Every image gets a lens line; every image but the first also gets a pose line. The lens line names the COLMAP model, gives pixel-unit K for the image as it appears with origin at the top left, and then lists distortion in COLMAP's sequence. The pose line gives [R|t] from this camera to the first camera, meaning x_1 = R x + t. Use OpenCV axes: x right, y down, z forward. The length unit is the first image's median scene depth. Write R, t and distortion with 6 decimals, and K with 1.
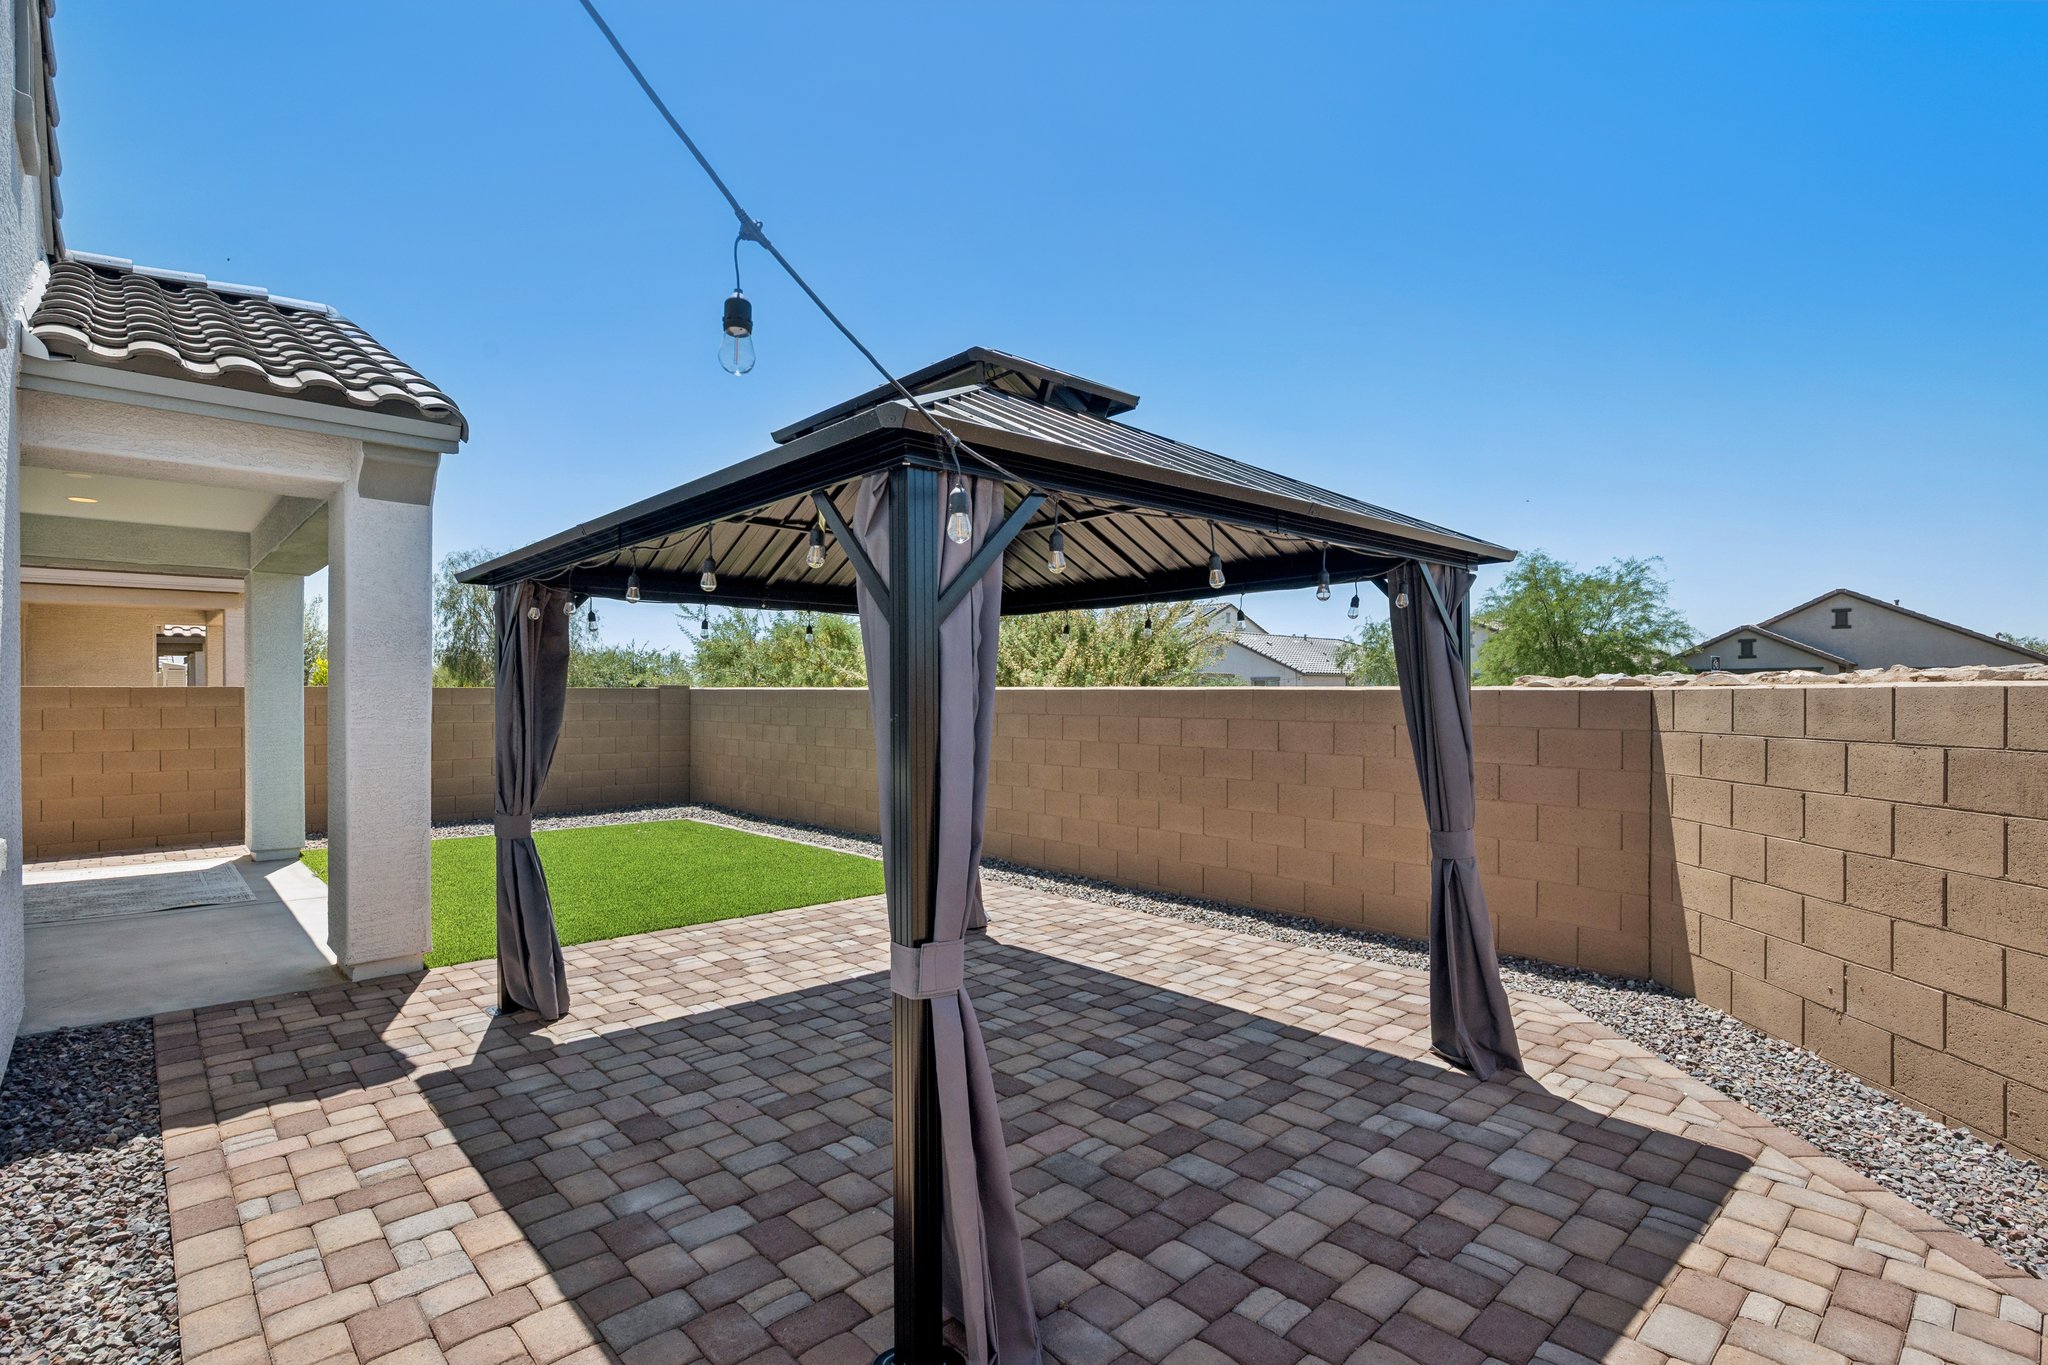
lens RADIAL K [[970.1, 0, 1050.1], [0, 970.1, 691.7], [0, 0, 1]] dist [-0.005954, 0.001184]
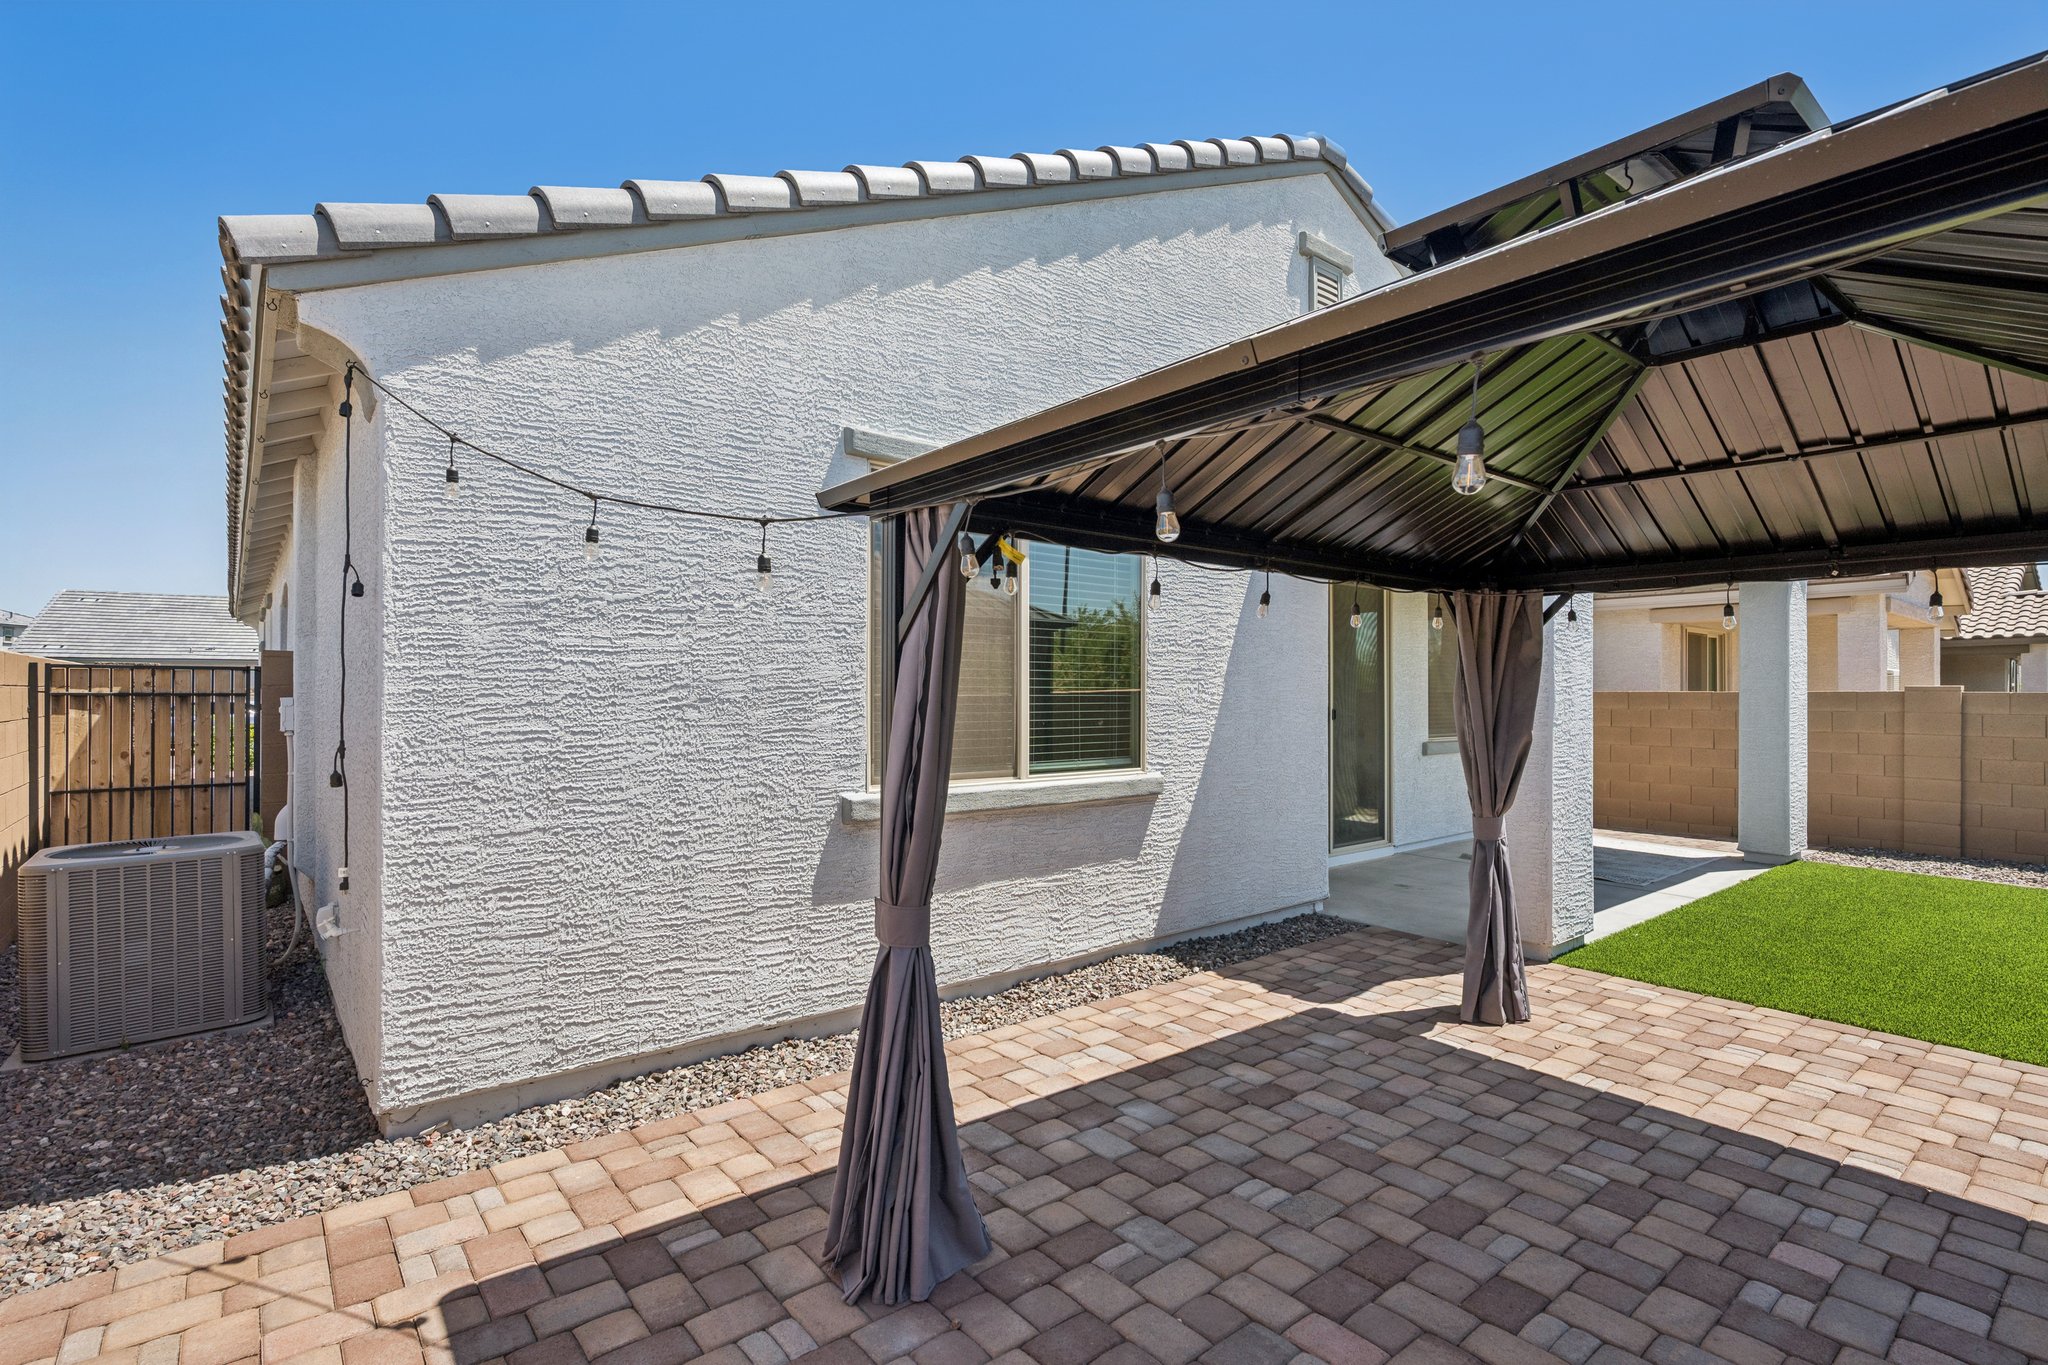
lens RADIAL K [[970.1, 0, 1021.6], [0, 970.1, 690.5], [0, 0, 1]] dist [-0.005954, 0.001184]
pose [[-0.081979, -0.002461, -0.996631, 0.530906], [-0.003641, 0.999991, -0.002170, -0.002118], [0.996627, 0.003451, -0.081987, 0.619339]]
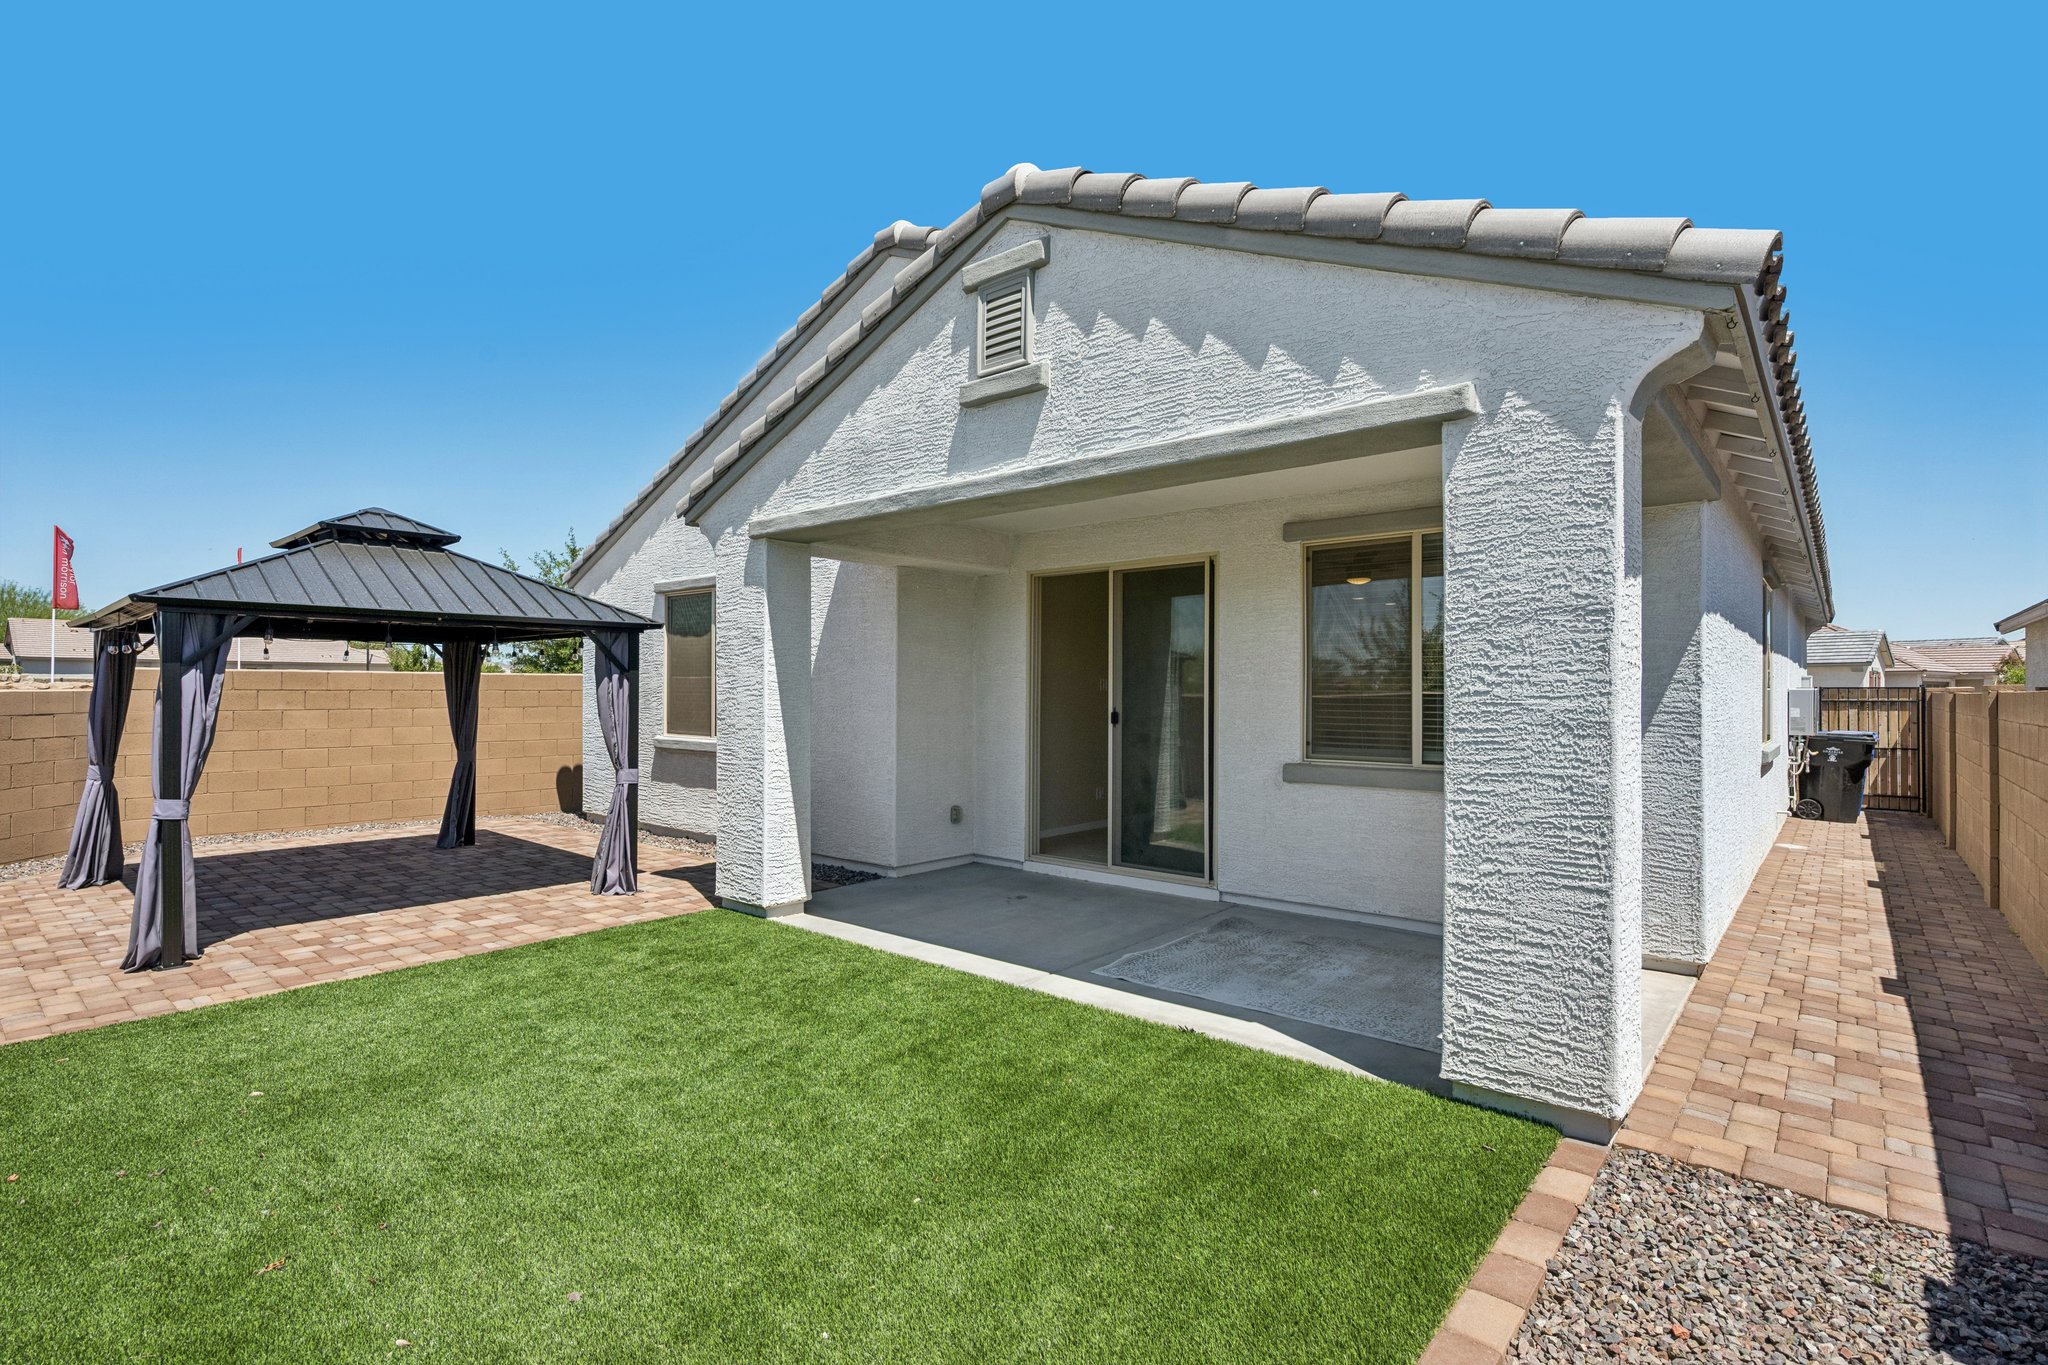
lens RADIAL K [[970.1, 0, 1031.2], [0, 970.1, 681.8], [0, 0, 1]] dist [-0.005954, 0.001184]
pose [[-0.995163, -0.001727, -0.098219, -1.122440], [-0.000936, 0.999967, -0.008104, -0.010241], [0.098230, -0.007972, -0.995132, 2.805833]]
